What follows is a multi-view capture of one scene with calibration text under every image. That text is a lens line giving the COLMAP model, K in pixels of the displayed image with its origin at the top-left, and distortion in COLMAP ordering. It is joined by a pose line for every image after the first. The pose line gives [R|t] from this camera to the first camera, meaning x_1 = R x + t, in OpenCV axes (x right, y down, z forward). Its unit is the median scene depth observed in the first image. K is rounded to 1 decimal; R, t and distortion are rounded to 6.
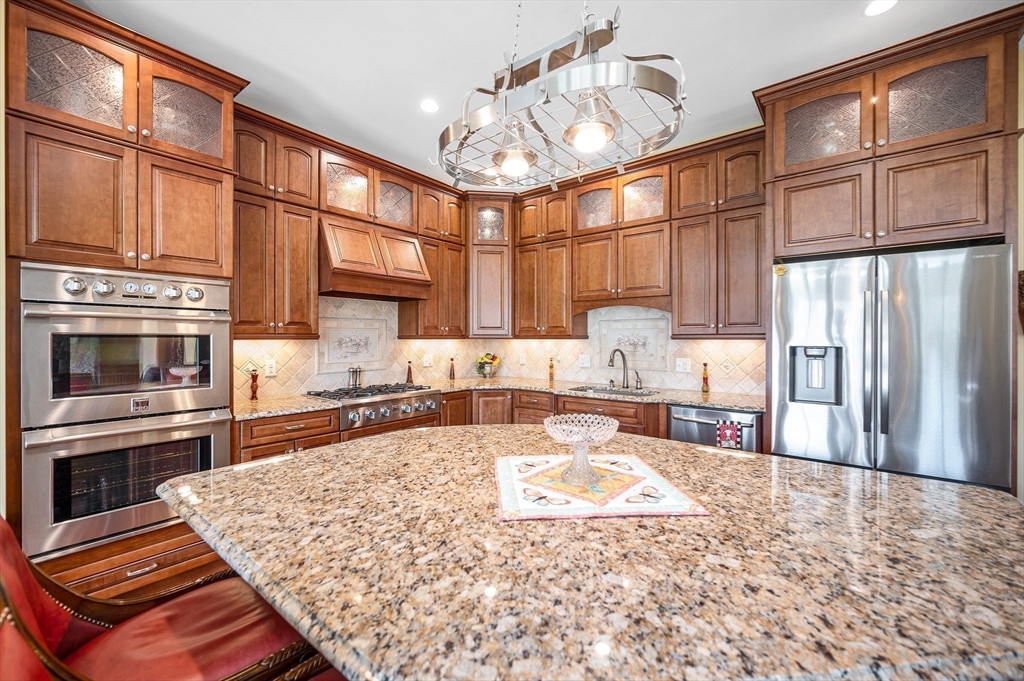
lens RADIAL K [[412.3, 0, 506.9], [0, 412.3, 339.5], [0, 0, 1]] dist [-0.002899, 0.000797]
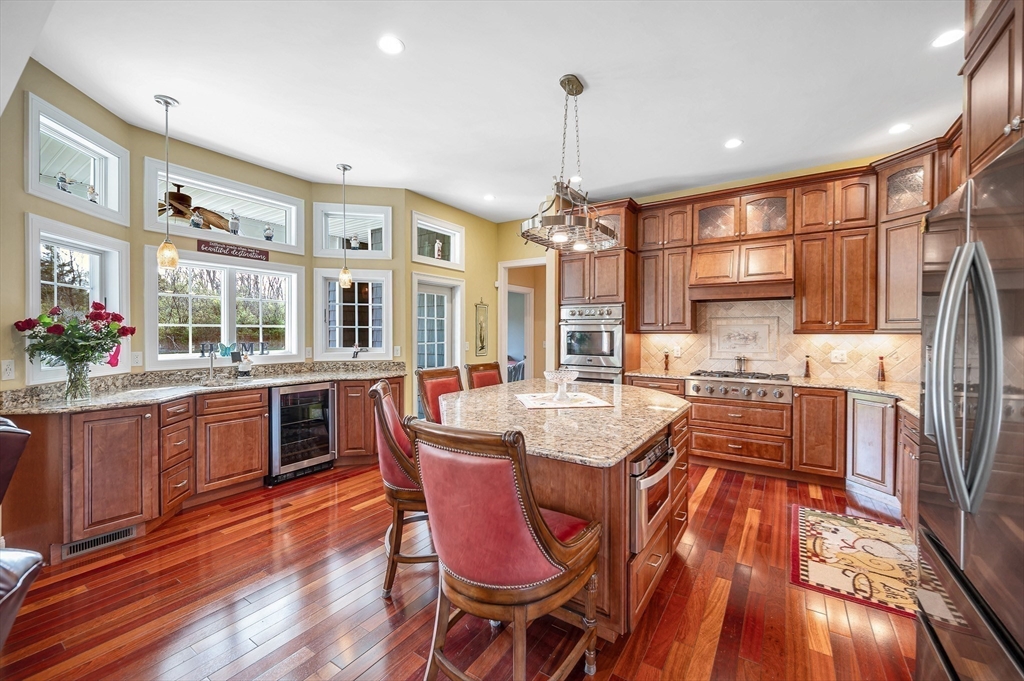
lens RADIAL K [[412.3, 0, 511.5], [0, 412.3, 340.2], [0, 0, 1]] dist [-0.002899, 0.000797]
pose [[0.083512, 0.014814, -0.996397, 0.820801], [-0.005865, 0.999879, 0.014375, 0.004641], [0.996489, 0.004644, 0.083589, 0.199514]]
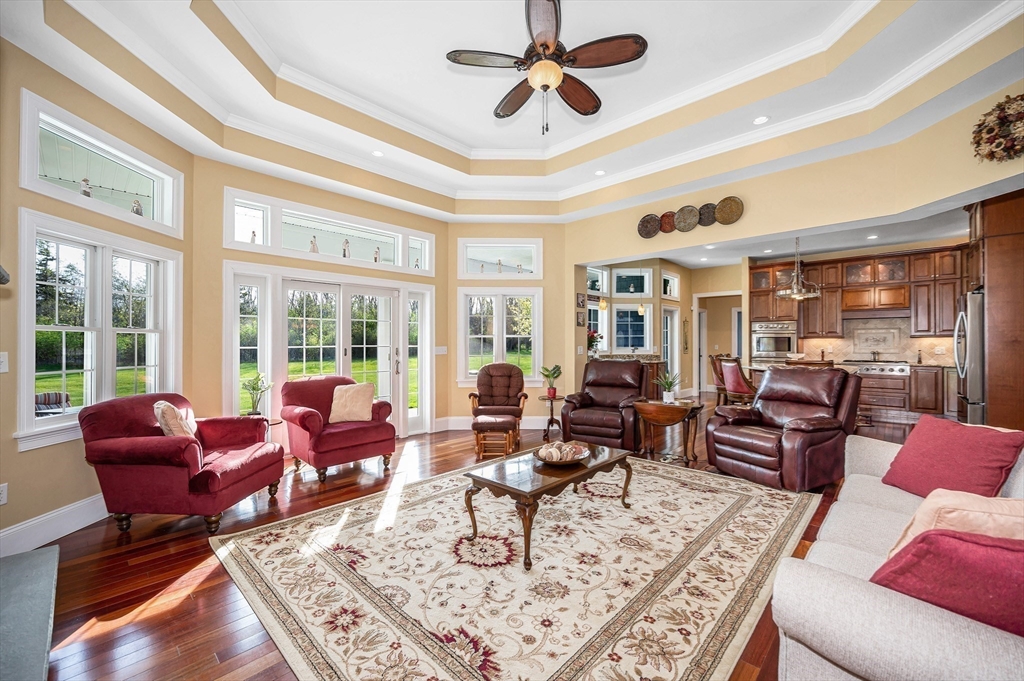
lens RADIAL K [[412.3, 0, 513.8], [0, 412.3, 343.5], [0, 0, 1]] dist [-0.002899, 0.000797]
pose [[-0.072435, -0.000328, -0.997373, 1.893508], [-0.002348, 0.999997, -0.000159, 0.032276], [0.997370, 0.002330, -0.072436, -0.711715]]
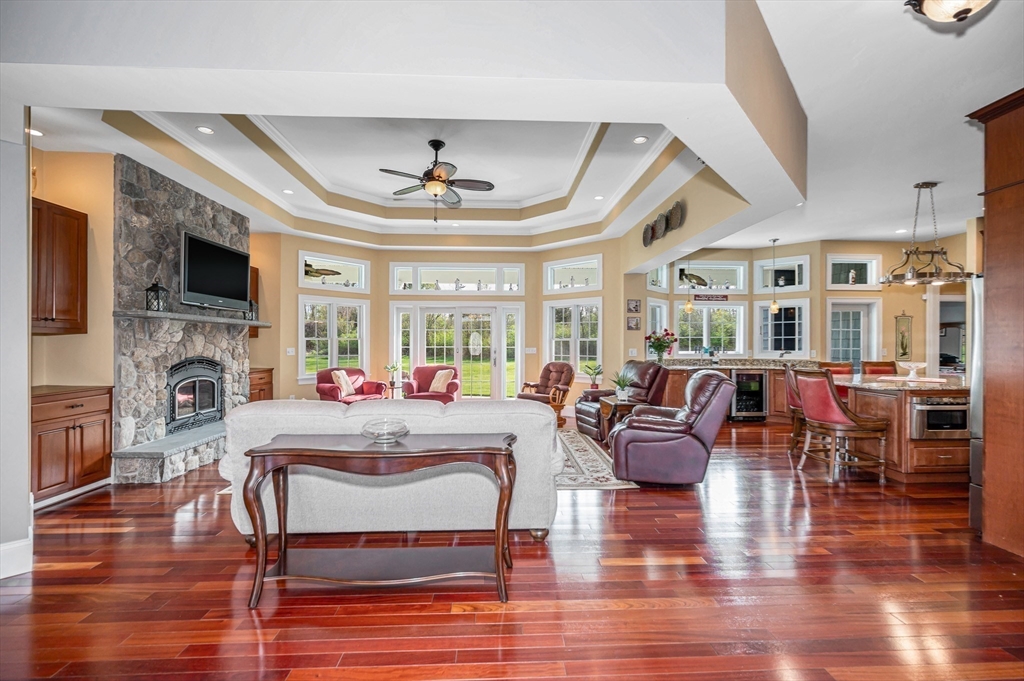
lens RADIAL K [[437.7, 0, 516.3], [0, 437.7, 342.3], [0, 0, 1]] dist [0.003777, -0.000015]
pose [[-0.745918, -0.006848, -0.666003, 1.855242], [-0.007378, 0.999971, -0.002018, 0.022315], [0.665997, 0.003408, -0.745947, 0.544820]]
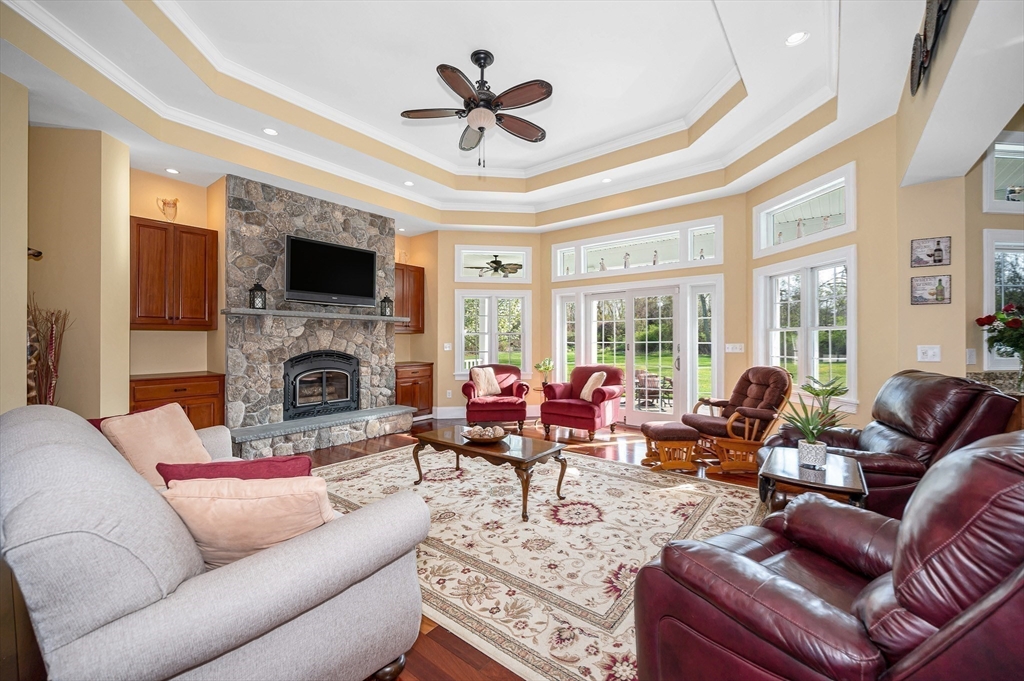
lens RADIAL K [[412.3, 0, 515.3], [0, 412.3, 337.5], [0, 0, 1]] dist [-0.002899, 0.000797]
pose [[-0.999866, -0.002667, -0.016125, 1.028711], [-0.002600, 0.999988, -0.004182, 0.032978], [0.016136, -0.004139, -0.999861, 0.263461]]
